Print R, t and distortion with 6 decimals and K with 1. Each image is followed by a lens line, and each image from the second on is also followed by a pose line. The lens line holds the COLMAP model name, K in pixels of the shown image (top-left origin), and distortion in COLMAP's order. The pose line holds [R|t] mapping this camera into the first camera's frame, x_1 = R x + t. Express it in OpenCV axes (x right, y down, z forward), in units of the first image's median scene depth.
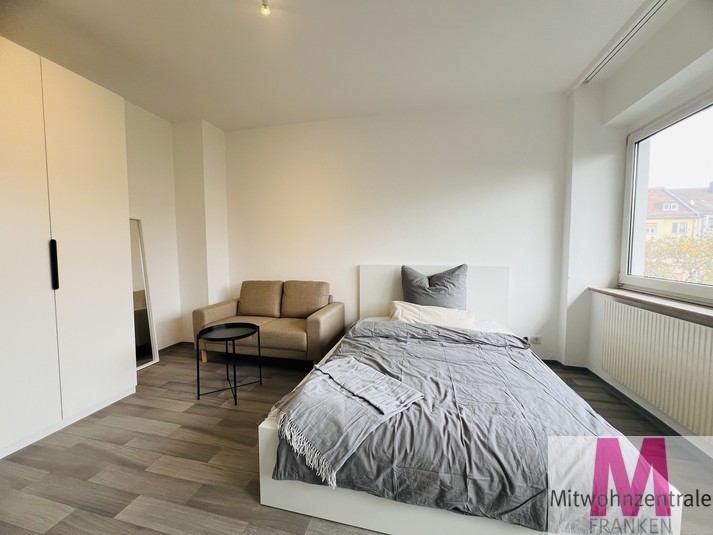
lens RADIAL K [[287.2, 0, 353.8], [0, 287.2, 268.7], [0, 0, 1]] dist [-0.001278, 0.000693]
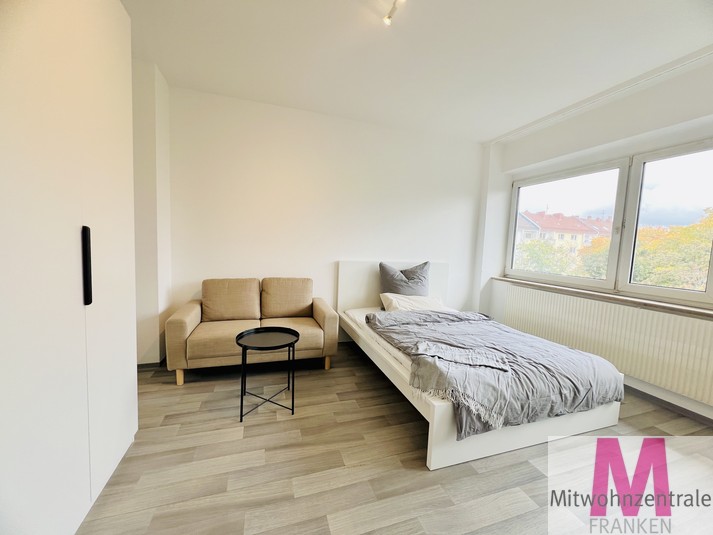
lens RADIAL K [[287.2, 0, 356.5], [0, 287.2, 269.2], [0, 0, 1]] dist [-0.001278, 0.000693]
pose [[0.843485, -0.012057, 0.537017, -0.746662], [-0.006279, 0.999458, 0.032302, -0.027596], [-0.537115, -0.030618, 0.842953, 0.119731]]
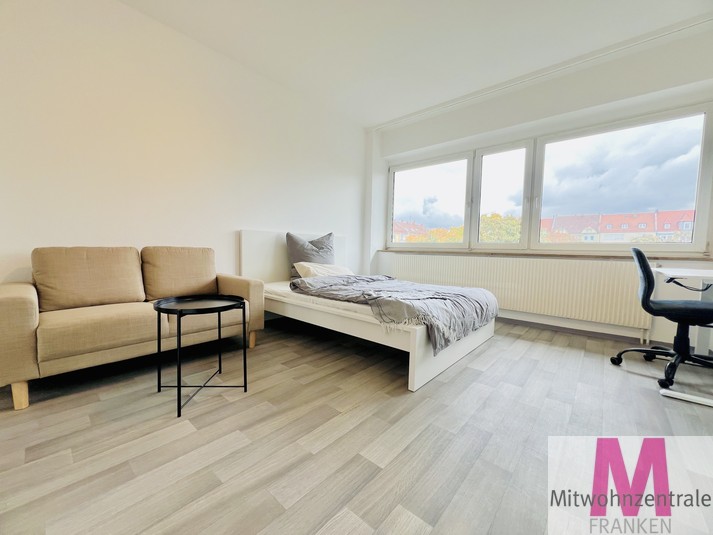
lens RADIAL K [[287.7, 0, 357.6], [0, 287.7, 268.5], [0, 0, 1]] dist [-0.000574, -0.000551]
pose [[0.455124, -0.047610, 0.889154, -0.956461], [0.037309, 0.998712, 0.034380, 0.137430], [-0.889646, 0.017526, 0.456315, 0.391364]]
